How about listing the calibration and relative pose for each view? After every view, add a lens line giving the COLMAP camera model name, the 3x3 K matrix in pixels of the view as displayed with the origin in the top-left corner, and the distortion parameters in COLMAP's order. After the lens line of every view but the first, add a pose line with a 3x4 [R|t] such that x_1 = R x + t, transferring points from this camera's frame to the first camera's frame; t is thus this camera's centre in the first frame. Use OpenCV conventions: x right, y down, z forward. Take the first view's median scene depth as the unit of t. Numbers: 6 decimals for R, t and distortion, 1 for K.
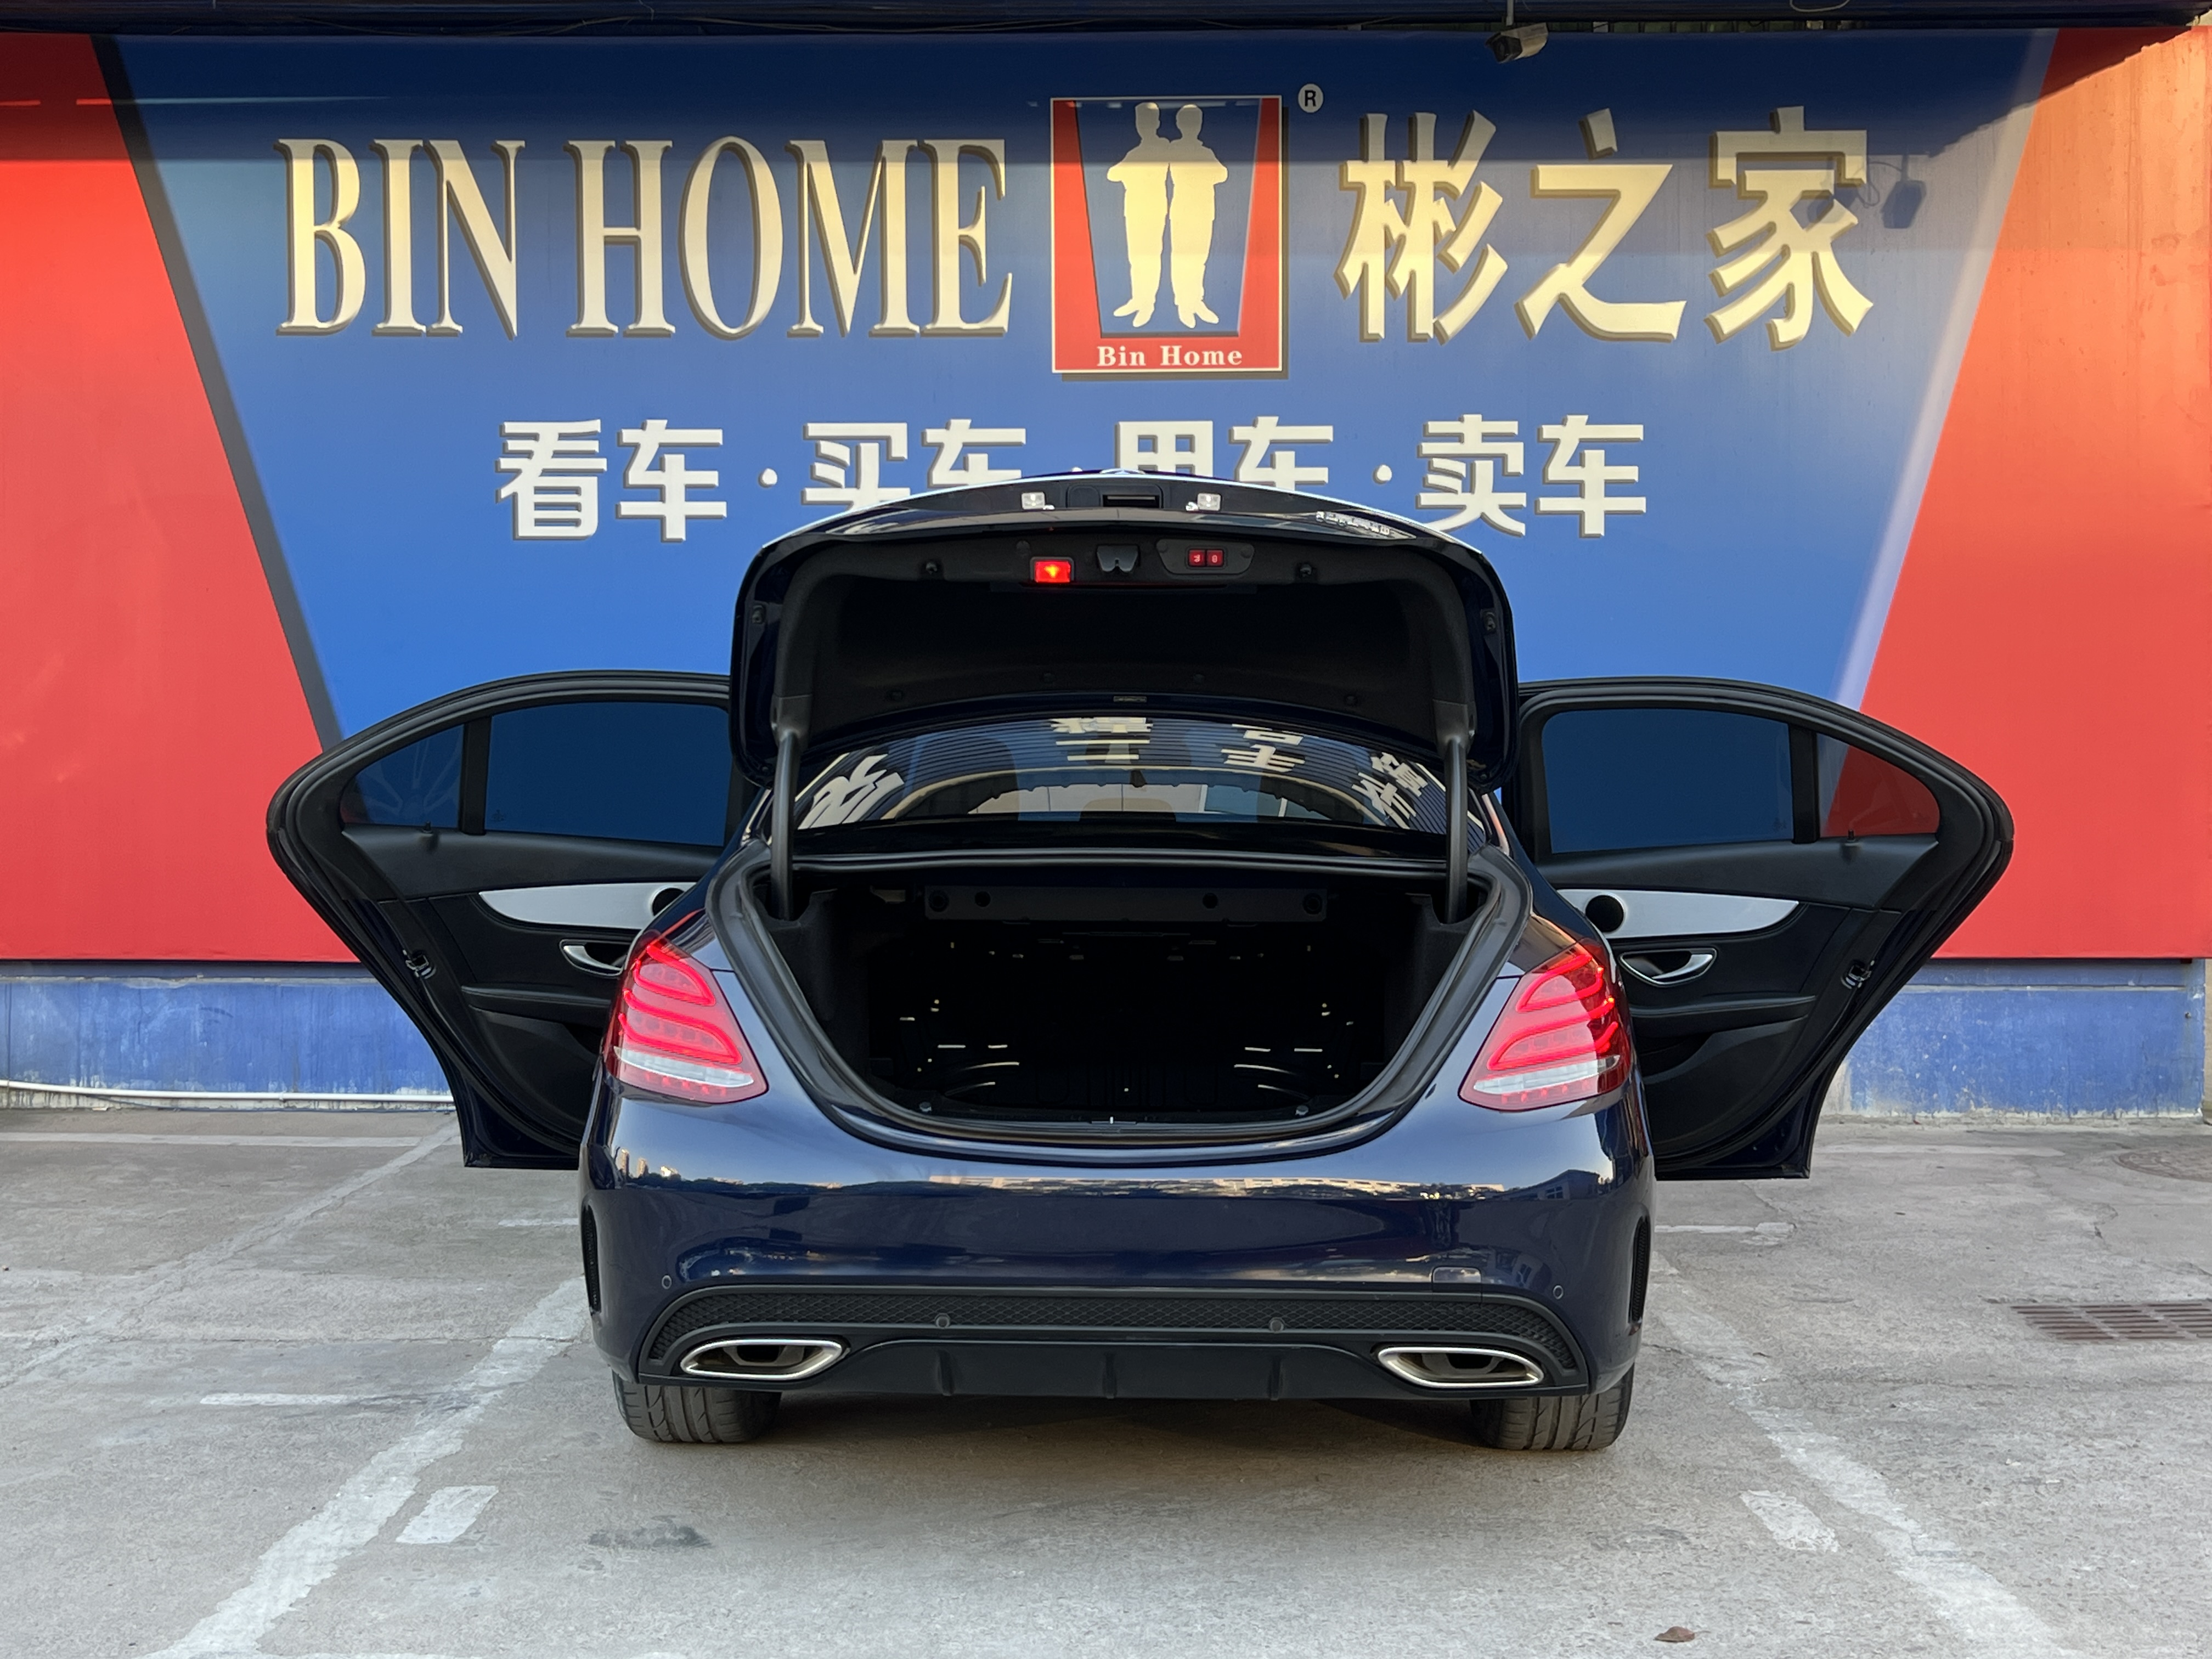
lens RADIAL K [[2680.6, 0, 1122.8], [0, 2680.6, 841.8], [0, 0, 1]] dist [0.027032, 0.000000]
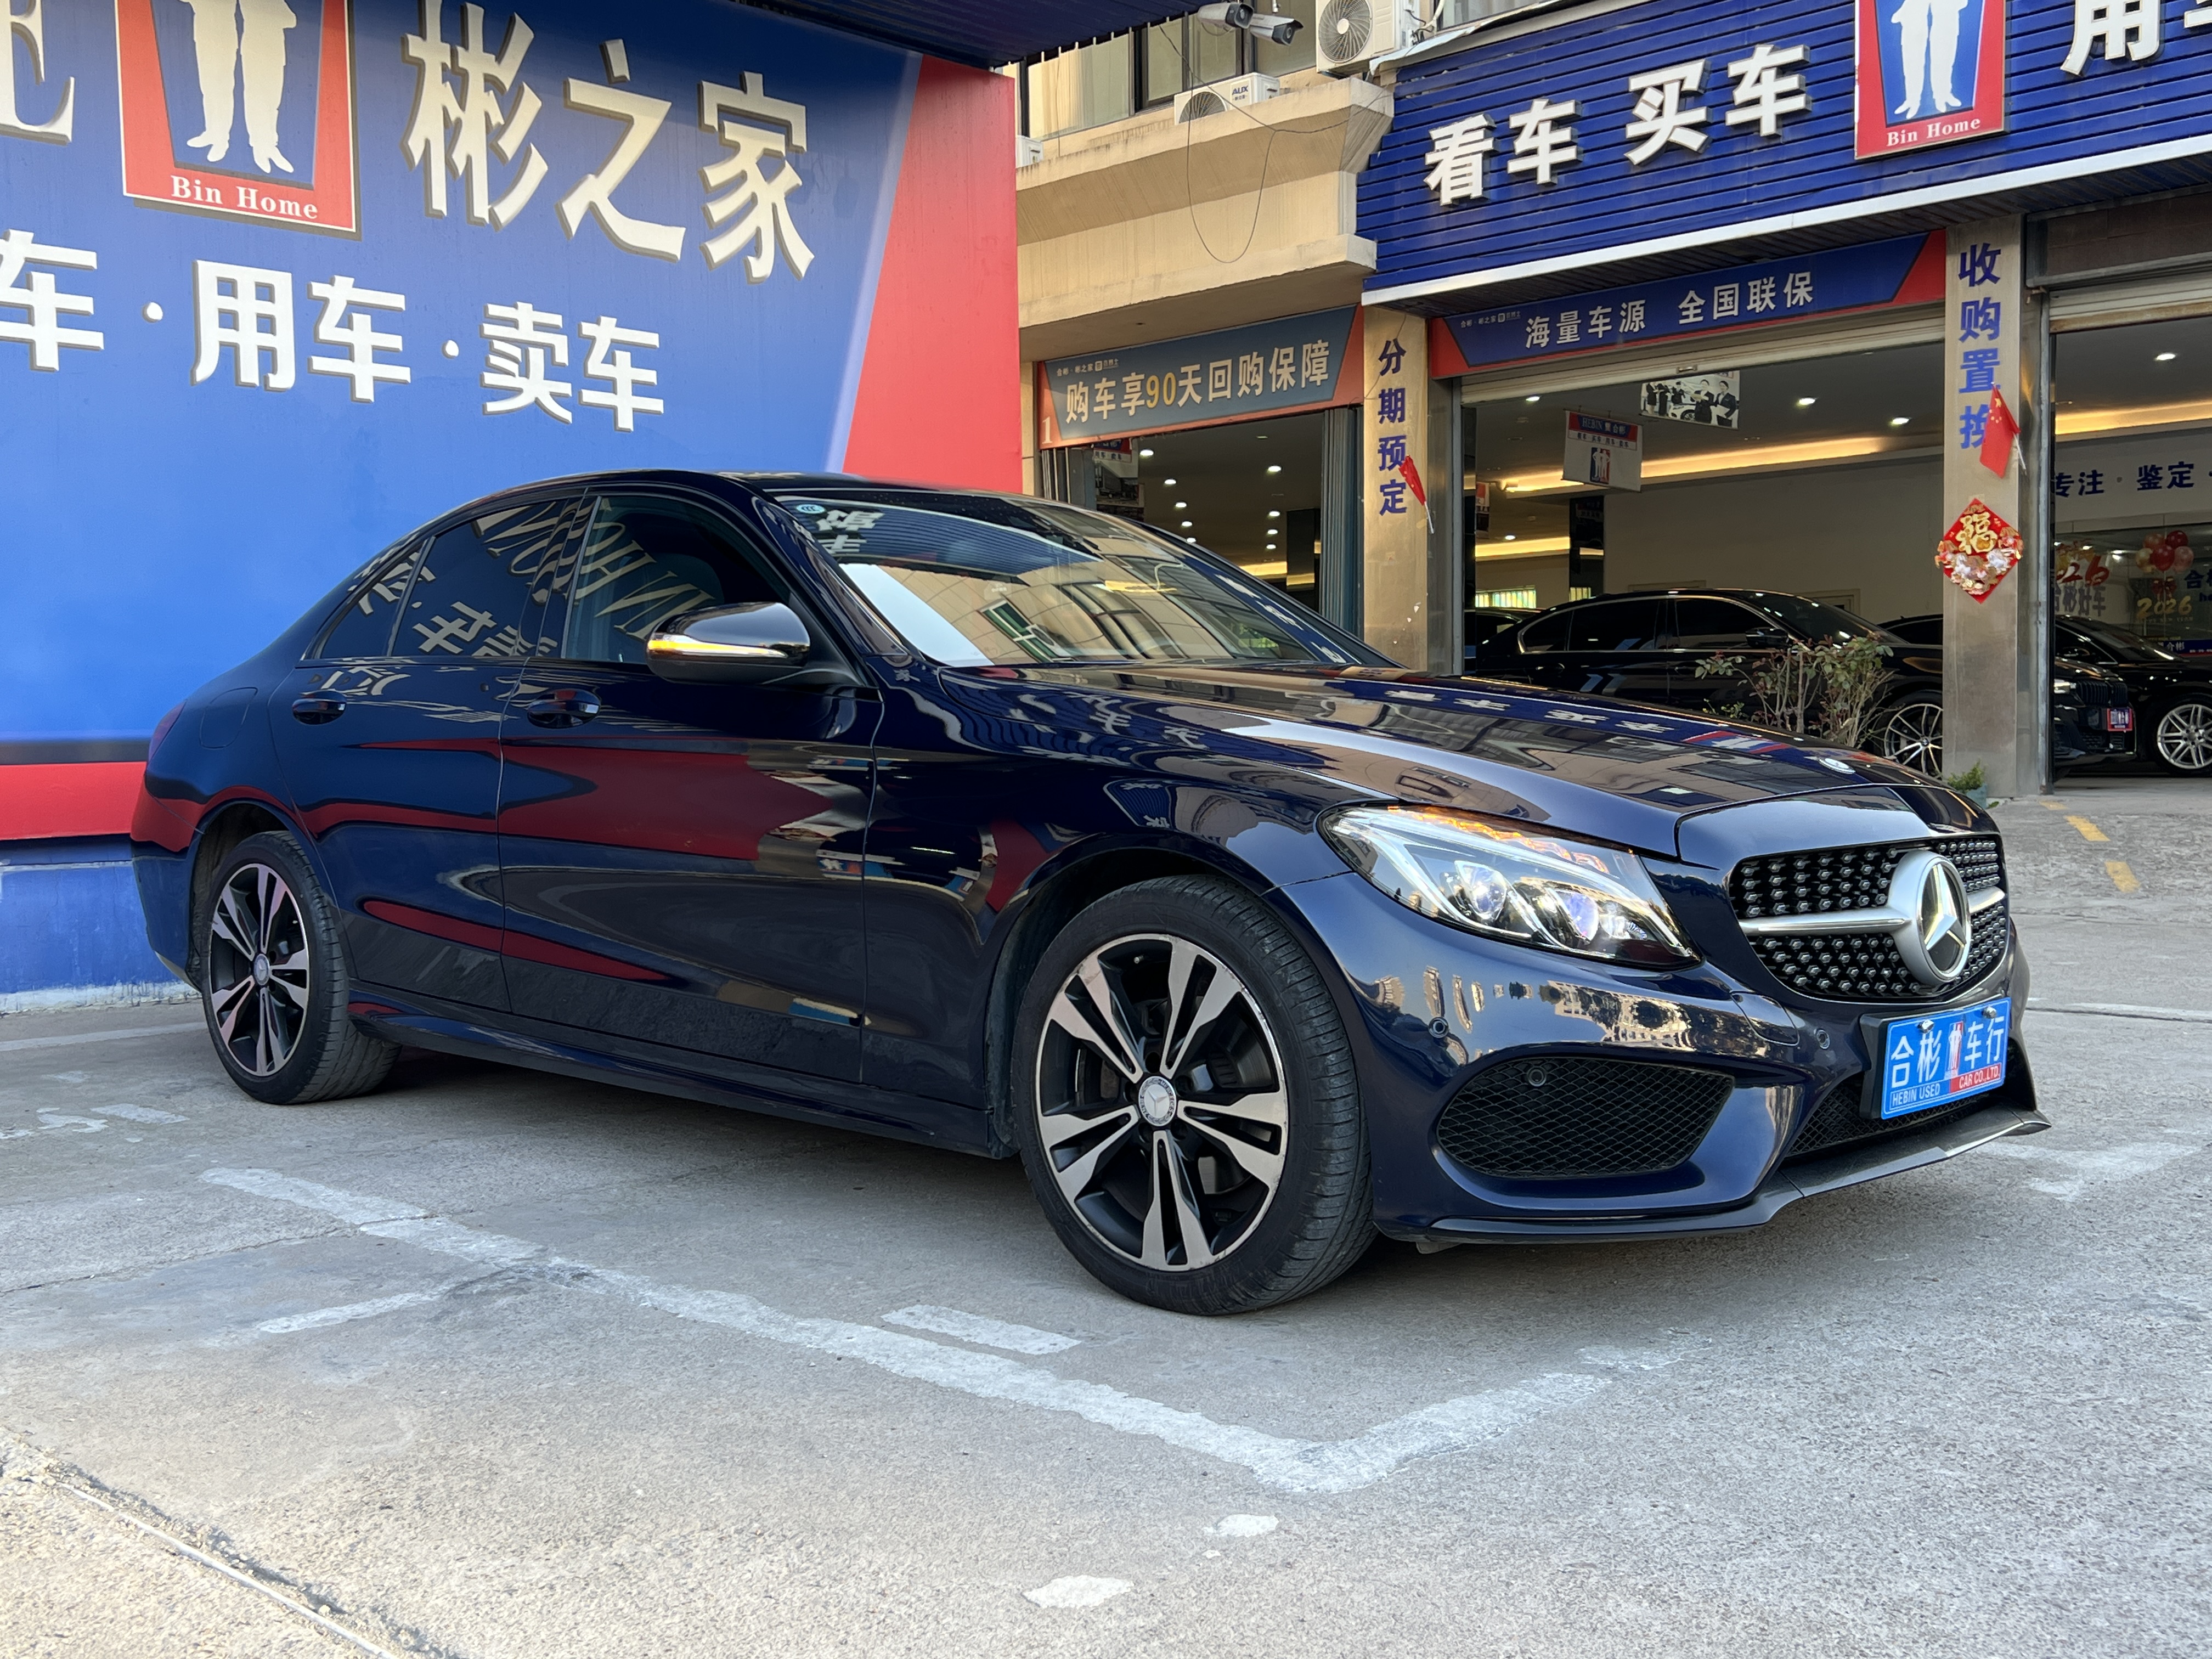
lens RADIAL K [[2242.6, 0, 1089.5], [0, 2242.6, 862.8], [0, 0, 1]] dist [0.013382, 0.000000]
pose [[0.687485, -0.046212, 0.724727, -0.369050], [0.026909, 0.998909, 0.038168, 0.033433], [-0.725700, -0.006739, 0.687978, 0.227004]]
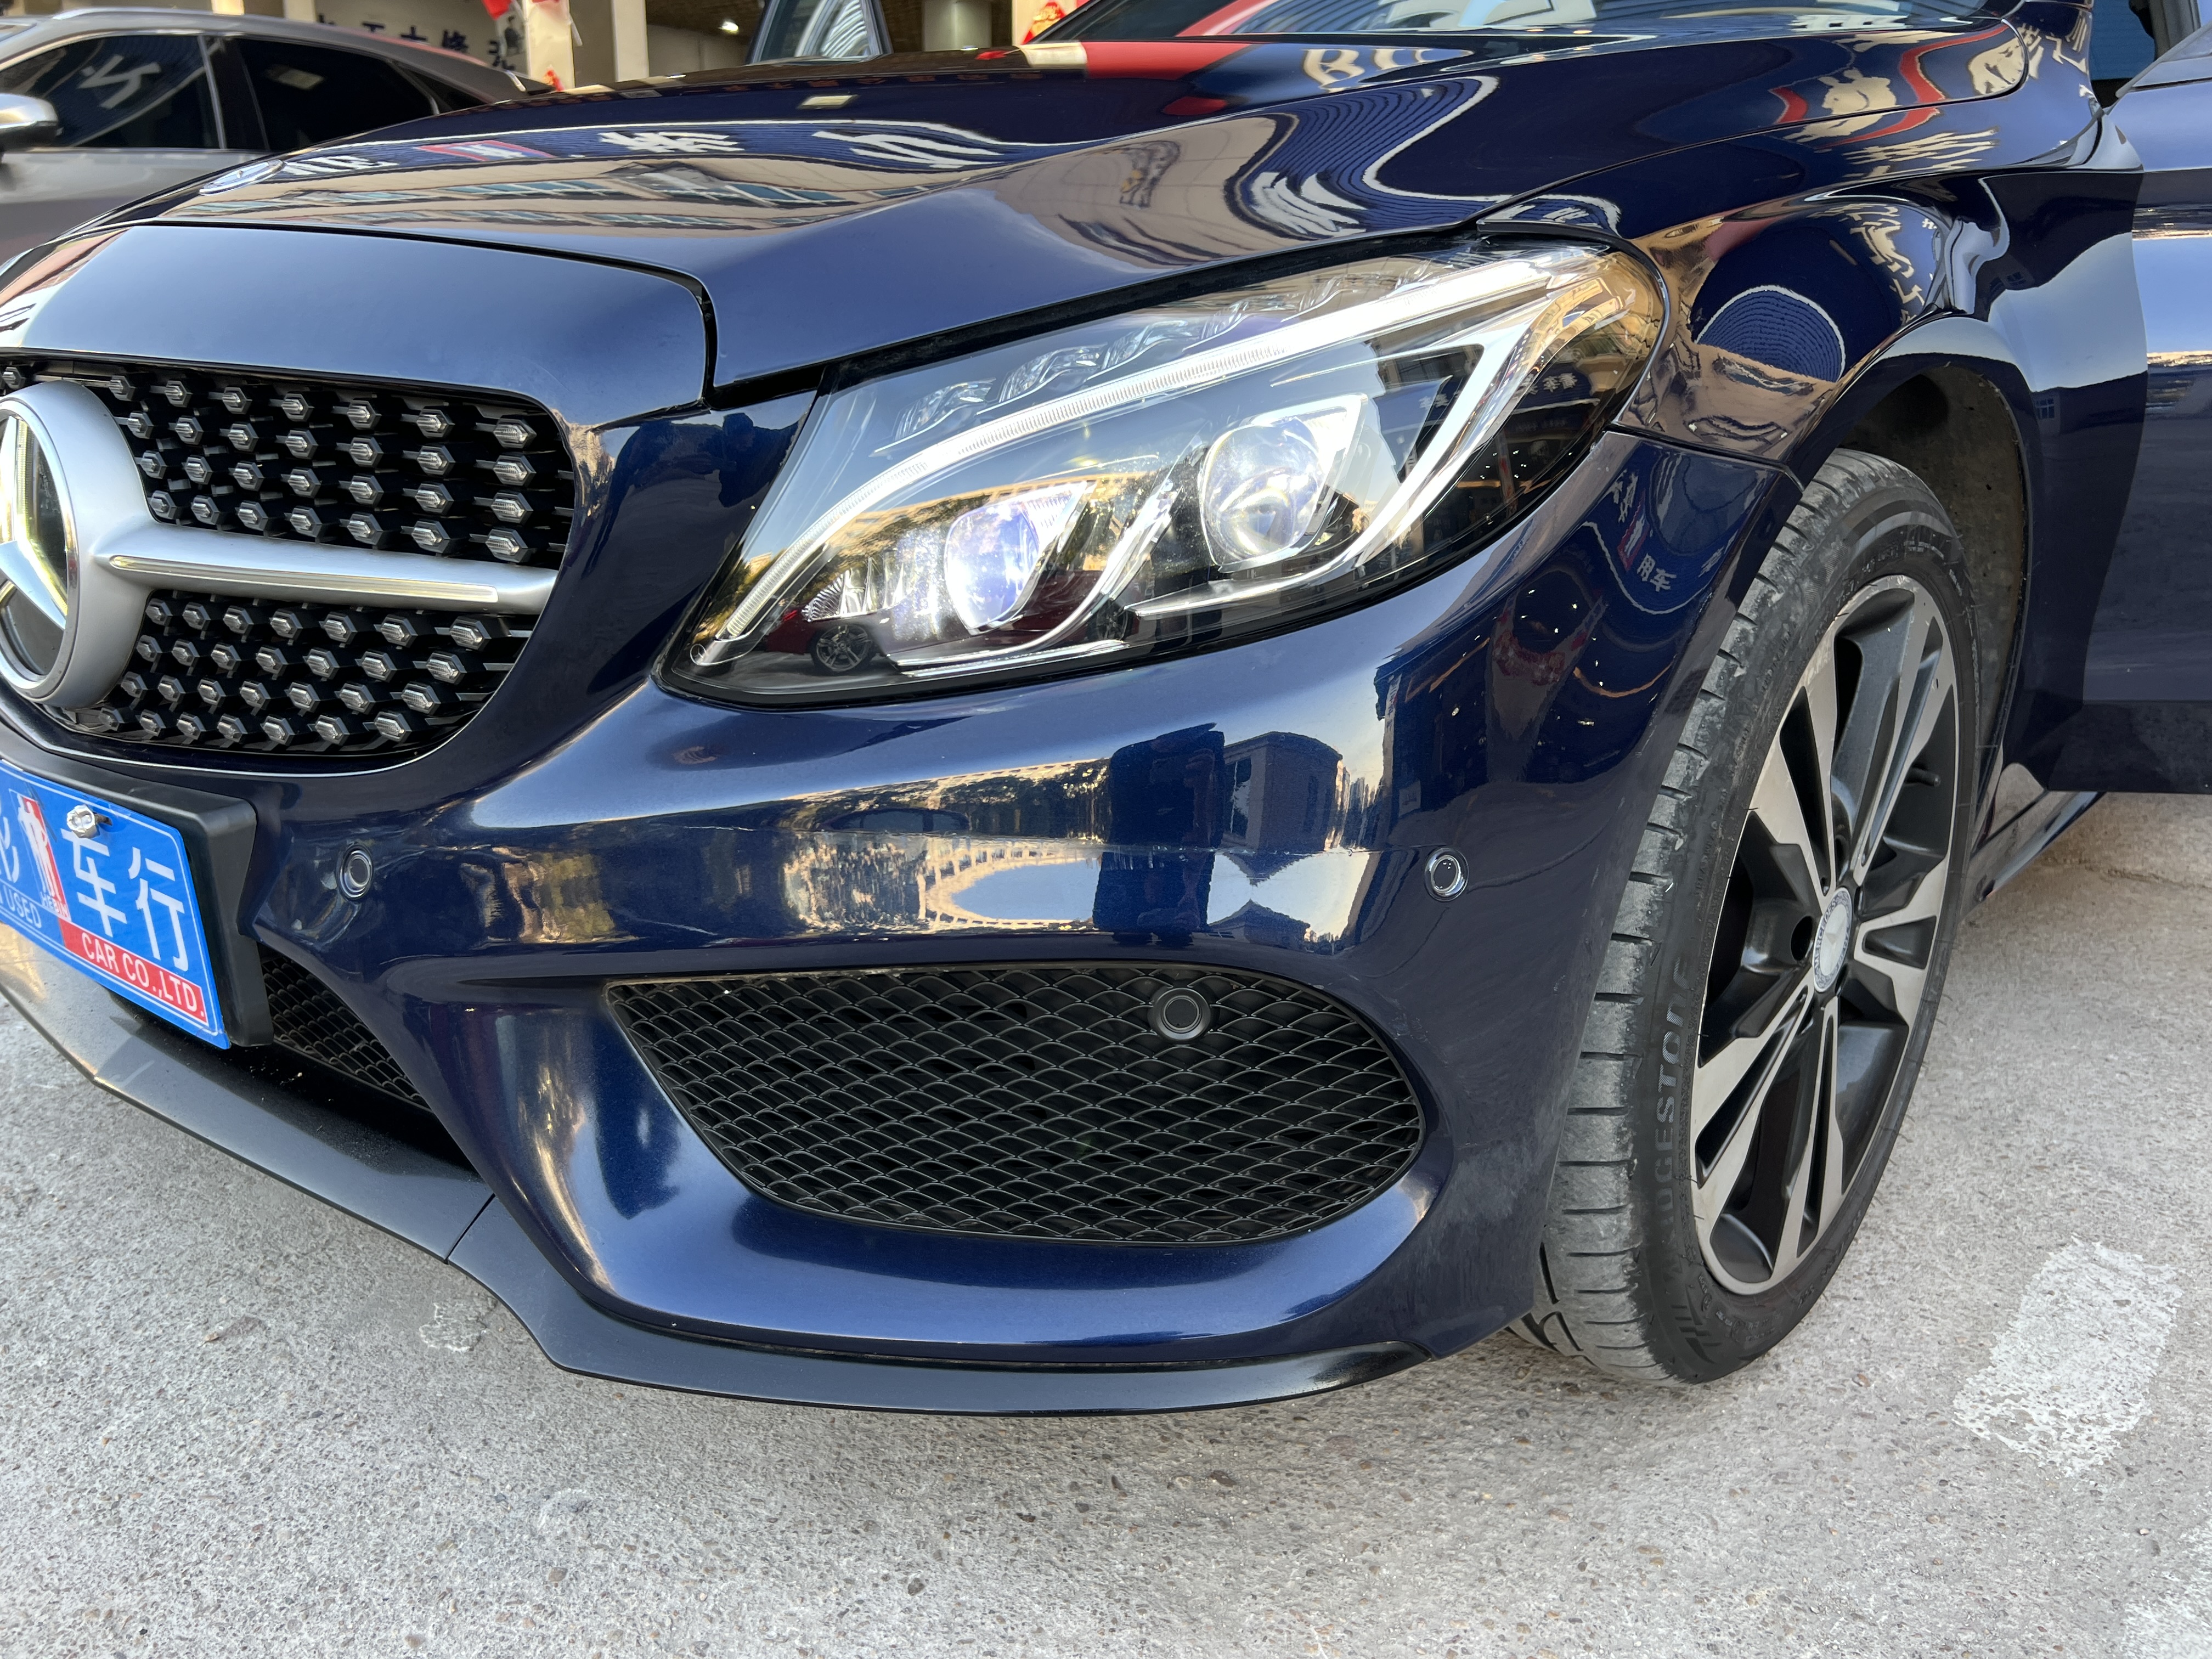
lens RADIAL K [[1754.7, 0, 1094.4], [0, 1754.7, 851.1], [0, 0, 1]] dist [0.031624, -0.036481]
pose [[0.762321, 0.193401, -0.617626, 0.140051], [-0.024670, 0.962297, 0.270880, 0.045903], [0.646728, -0.191261, 0.738351, 0.335476]]
